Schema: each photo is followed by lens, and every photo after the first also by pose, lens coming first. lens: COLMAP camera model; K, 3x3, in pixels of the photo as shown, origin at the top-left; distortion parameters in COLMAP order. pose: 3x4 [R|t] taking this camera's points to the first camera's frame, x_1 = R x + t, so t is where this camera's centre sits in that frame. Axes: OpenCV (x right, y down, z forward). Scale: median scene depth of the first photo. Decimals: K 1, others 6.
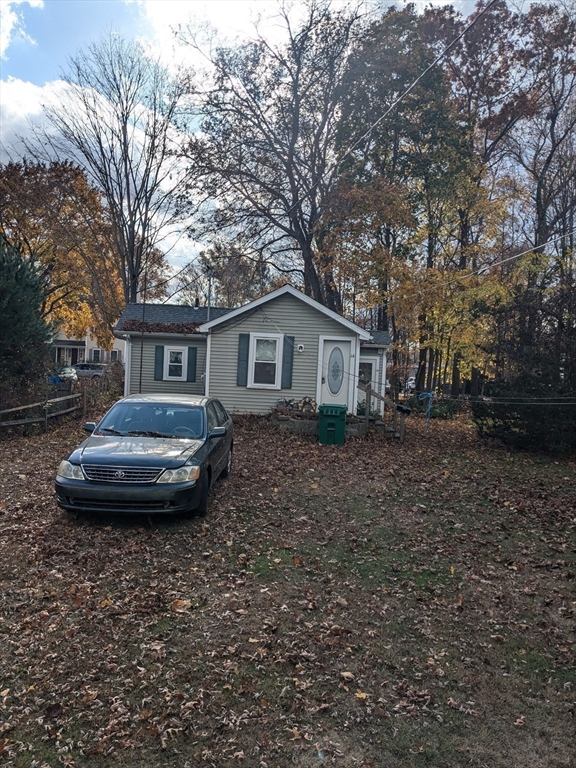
lens RADIAL K [[607.8, 0, 290.6], [0, 607.8, 379.8], [0, 0, 1]] dist [0.041508, -0.011770]
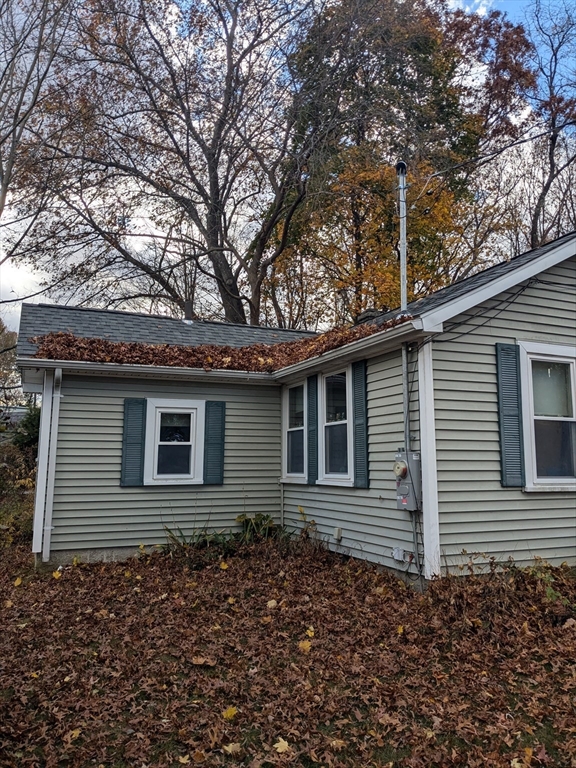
lens RADIAL K [[607.8, 0, 286.7], [0, 607.8, 378.4], [0, 0, 1]] dist [0.041508, -0.011770]
pose [[0.908774, 0.006055, 0.417244, -0.351764], [0.054066, 0.989758, -0.132123, -0.013166], [-0.413770, 0.142629, 0.899139, 0.721251]]
